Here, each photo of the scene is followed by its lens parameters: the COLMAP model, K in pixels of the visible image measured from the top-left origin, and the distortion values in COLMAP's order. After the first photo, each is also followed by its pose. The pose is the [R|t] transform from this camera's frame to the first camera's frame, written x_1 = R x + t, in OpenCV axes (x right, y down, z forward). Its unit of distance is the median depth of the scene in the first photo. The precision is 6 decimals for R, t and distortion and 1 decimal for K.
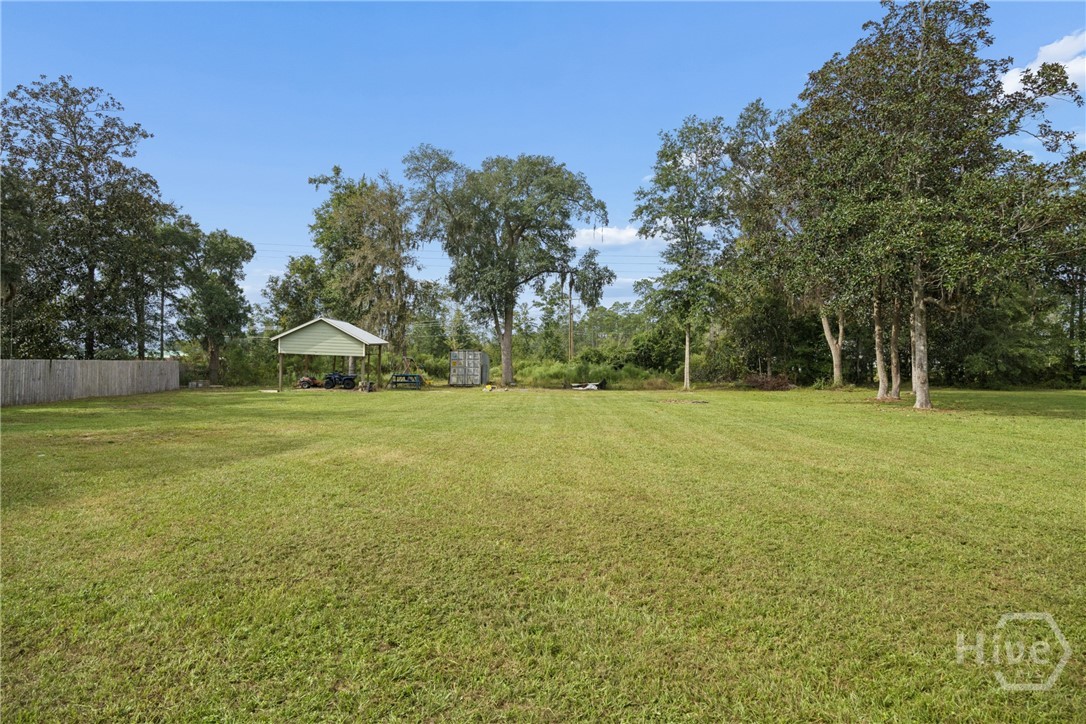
lens RADIAL K [[615.3, 0, 539.9], [0, 615.3, 366.6], [0, 0, 1]] dist [0.000465, 0.000180]
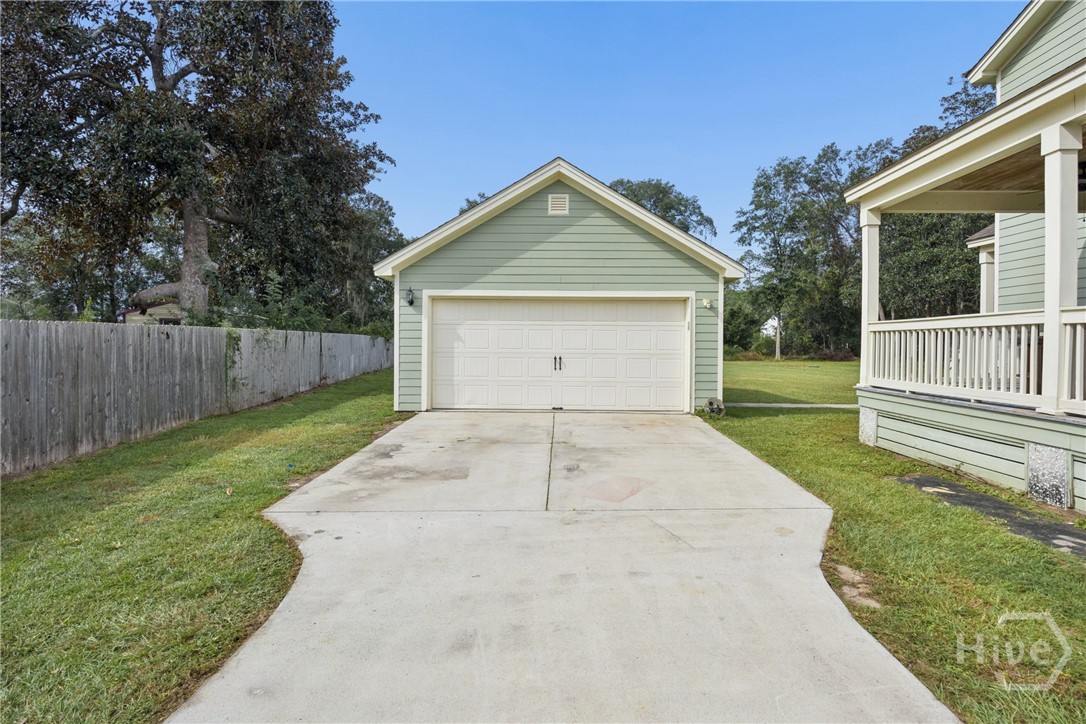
lens RADIAL K [[615.3, 0, 545.5], [0, 615.3, 354.1], [0, 0, 1]] dist [0.000465, 0.000180]
pose [[0.999933, 0.005885, -0.009967, -0.245240], [-0.005704, 0.999821, 0.018065, 0.002435], [0.010071, -0.018007, 0.999787, -0.340257]]
